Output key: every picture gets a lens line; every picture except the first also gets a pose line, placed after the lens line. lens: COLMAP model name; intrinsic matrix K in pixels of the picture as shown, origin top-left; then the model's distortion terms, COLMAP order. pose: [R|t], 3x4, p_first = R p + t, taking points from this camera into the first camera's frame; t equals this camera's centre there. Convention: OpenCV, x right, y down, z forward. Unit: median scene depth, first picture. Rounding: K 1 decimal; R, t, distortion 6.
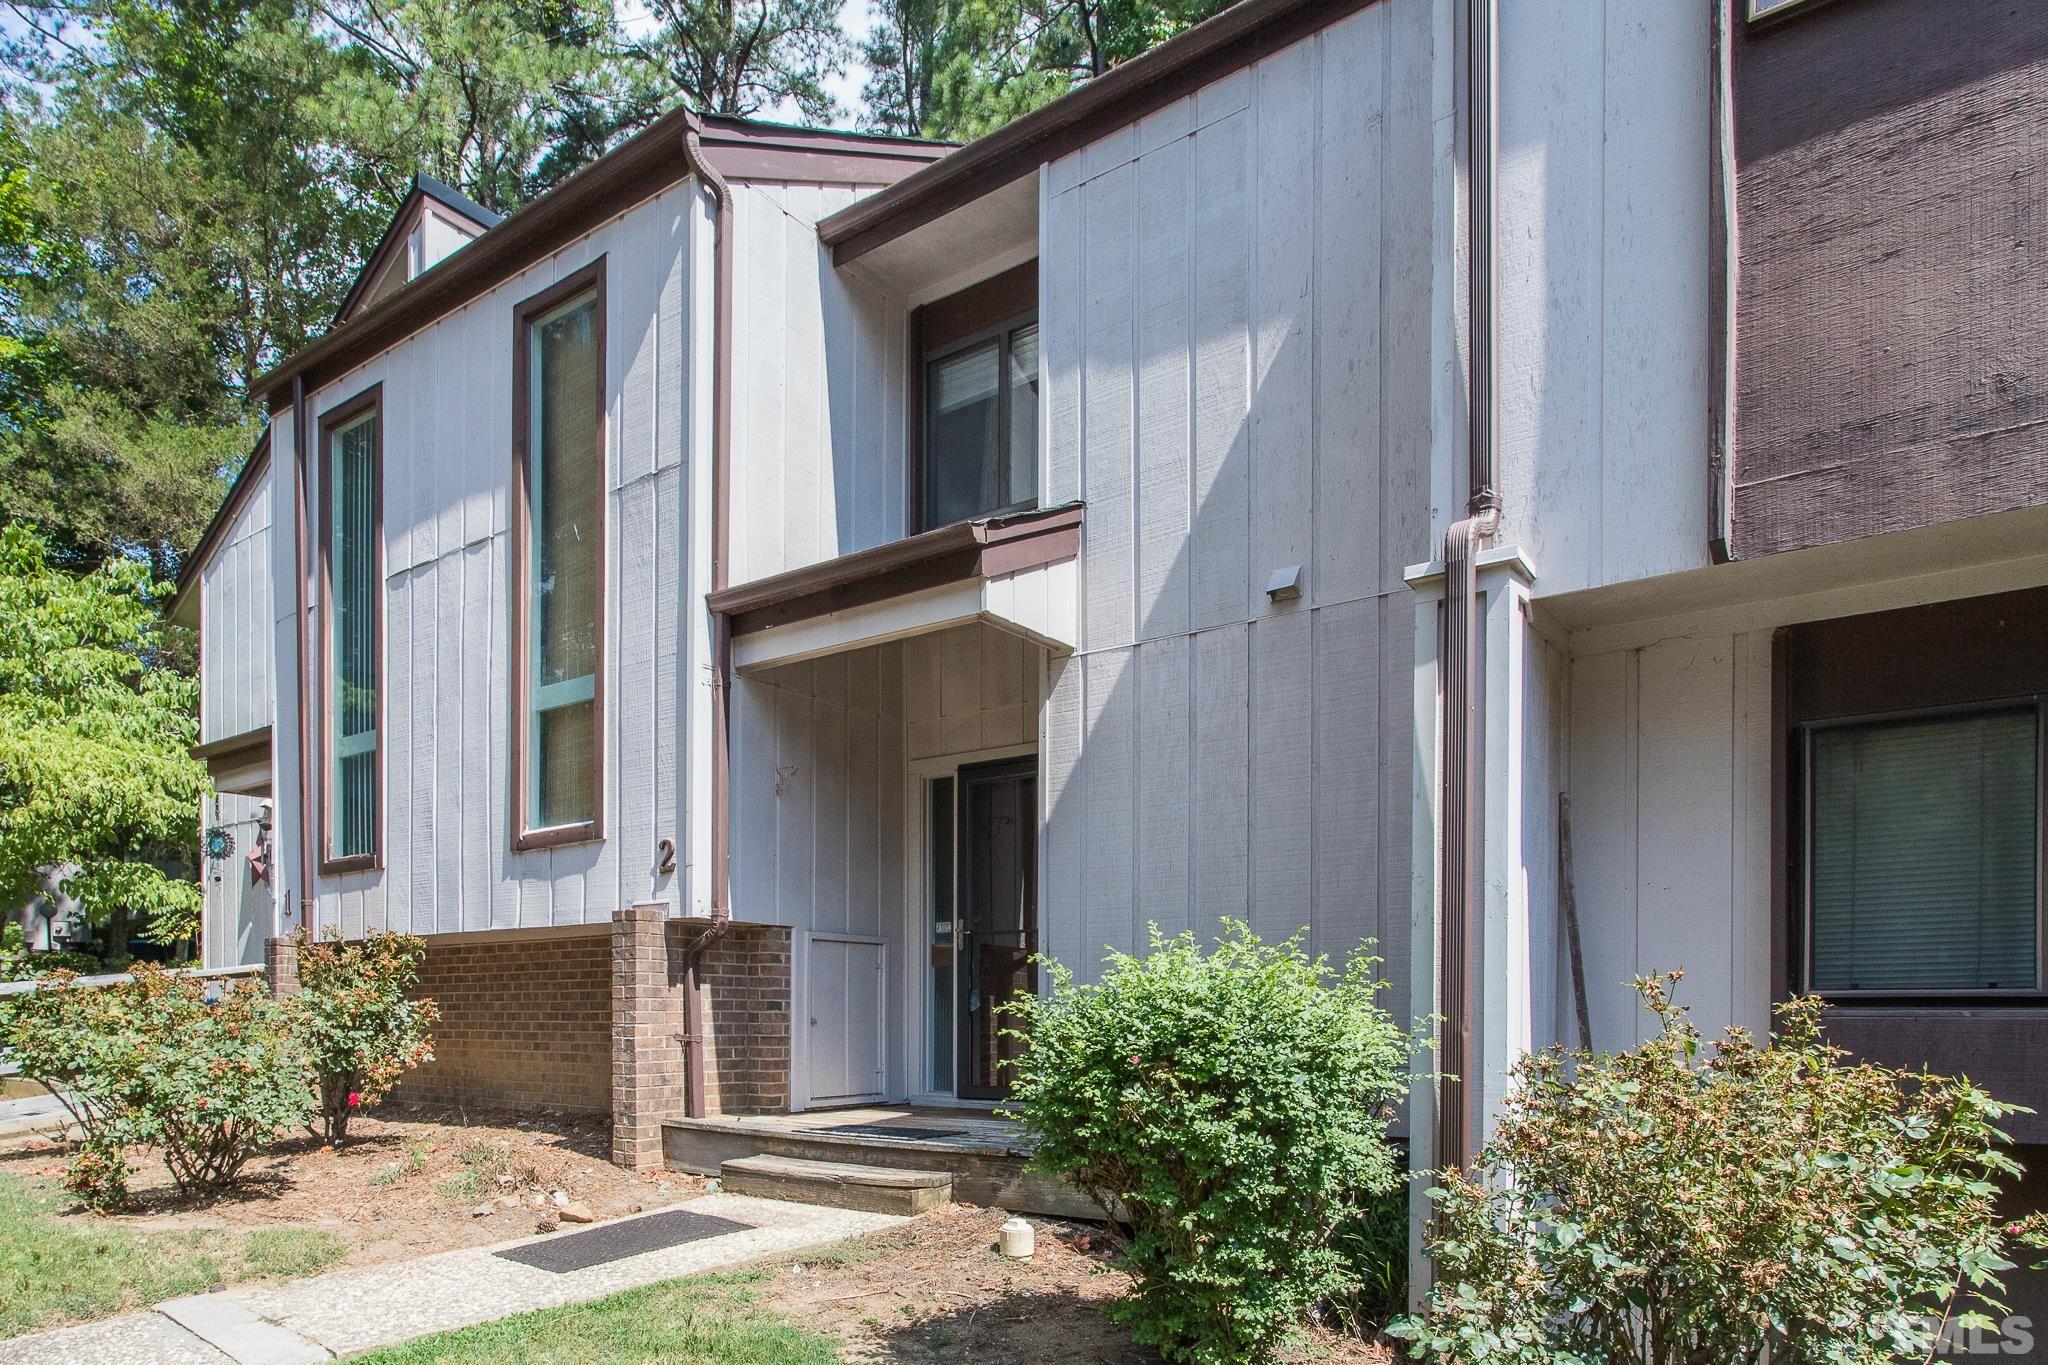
lens RADIAL K [[985.3, 0, 1029.1], [0, 985.3, 719.4], [0, 0, 1]] dist [0.001904, 0.001503]
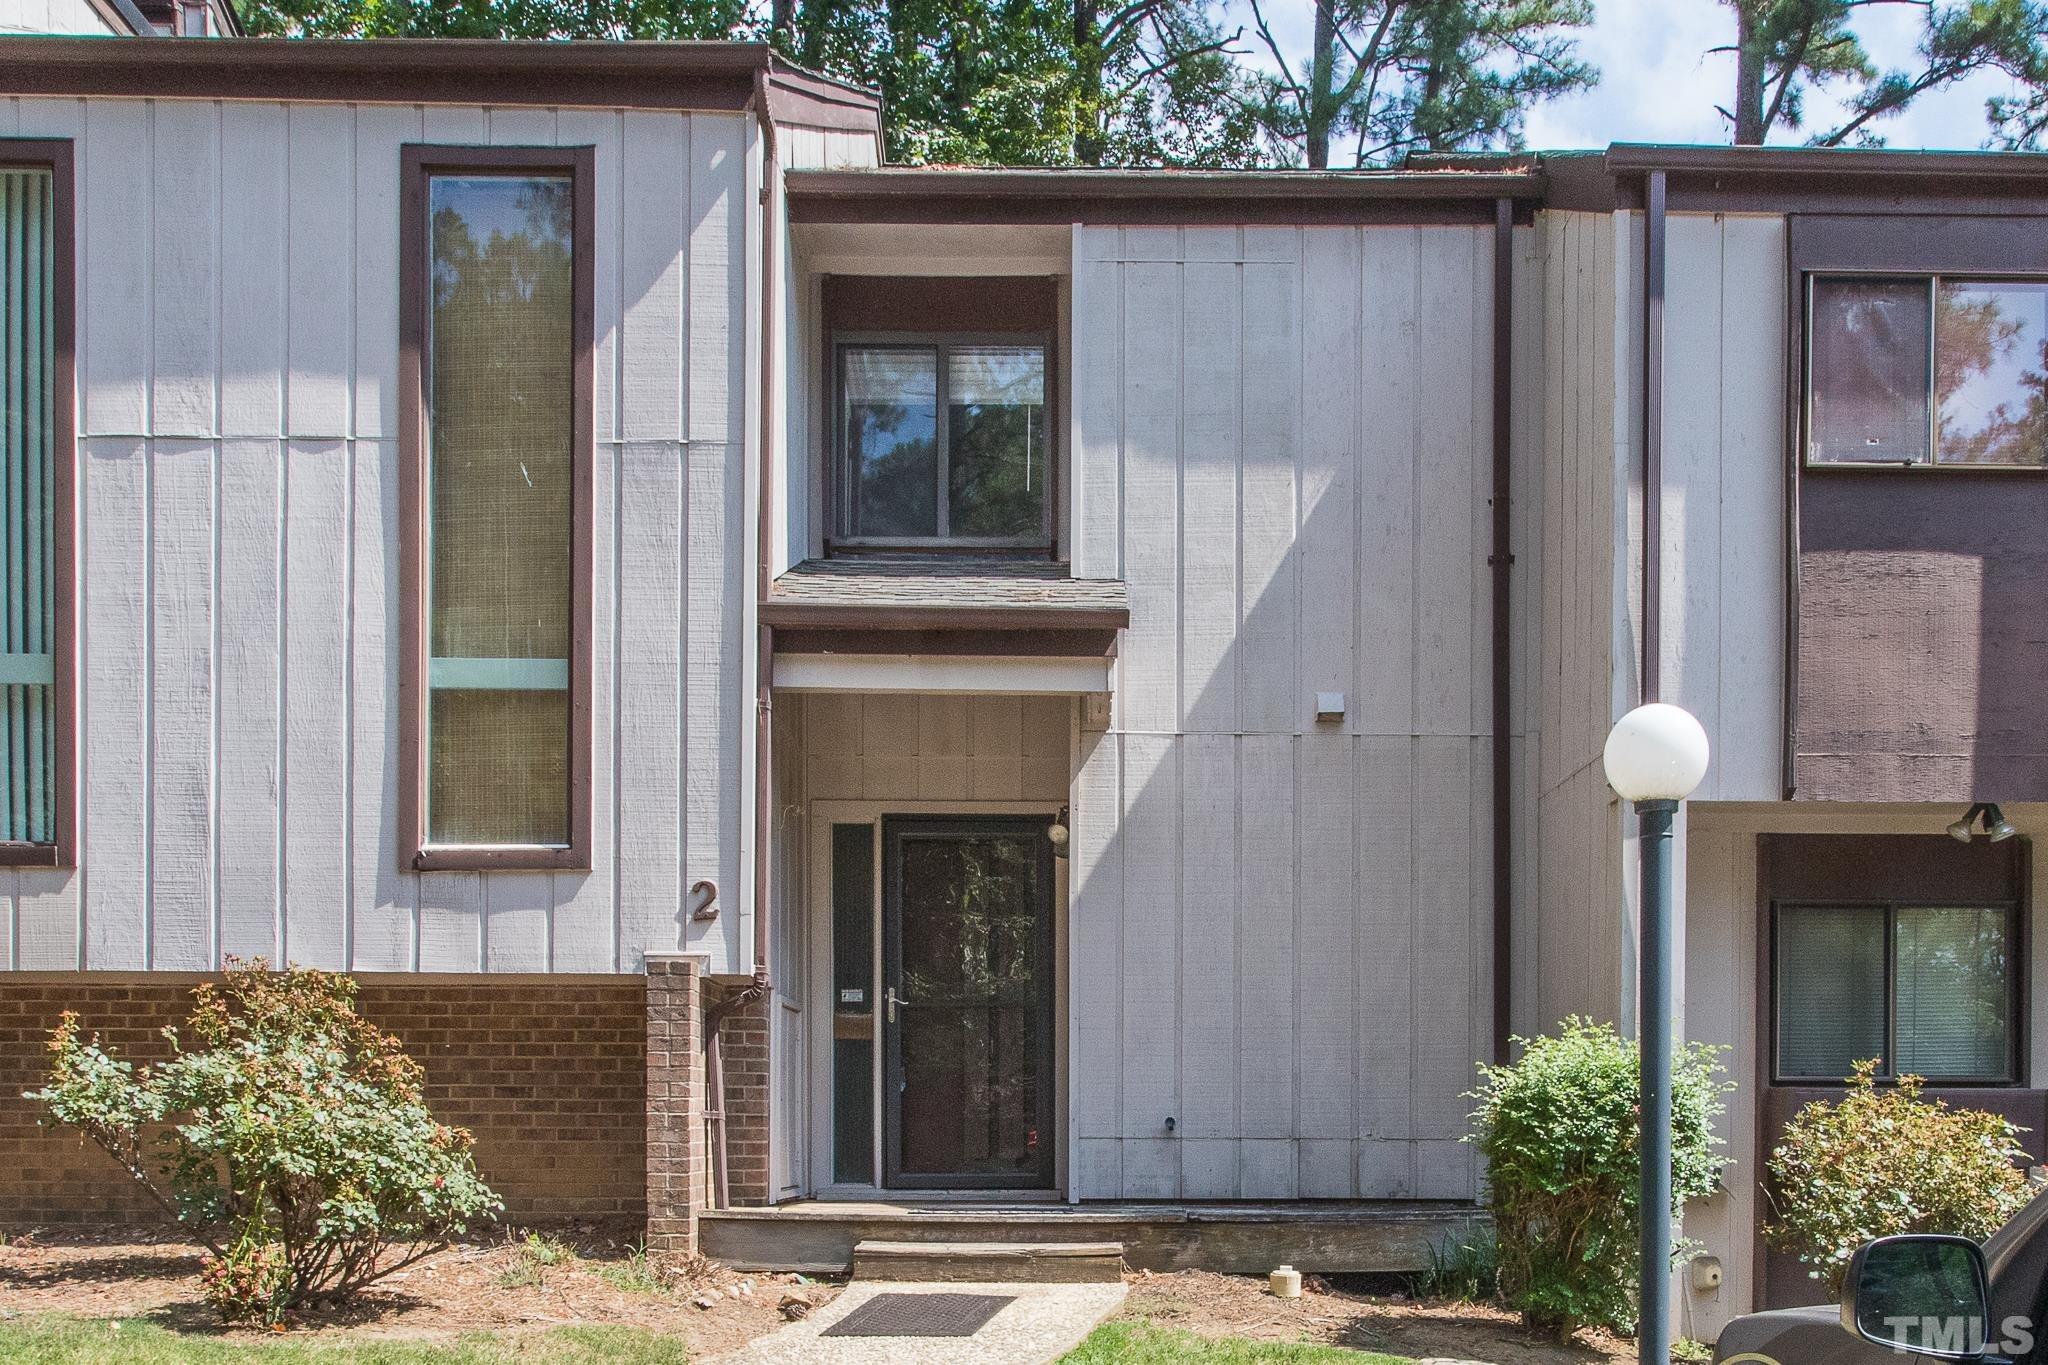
lens RADIAL K [[1277.3, 0, 1024.2], [0, 1277.3, 627.7], [0, 0, 1]] dist [0.002328, -0.003423]
pose [[0.872469, 0.179699, 0.454430, -0.674424], [-0.144862, 0.983241, -0.110688, -0.012939], [-0.466705, 0.030742, 0.883879, -0.128820]]
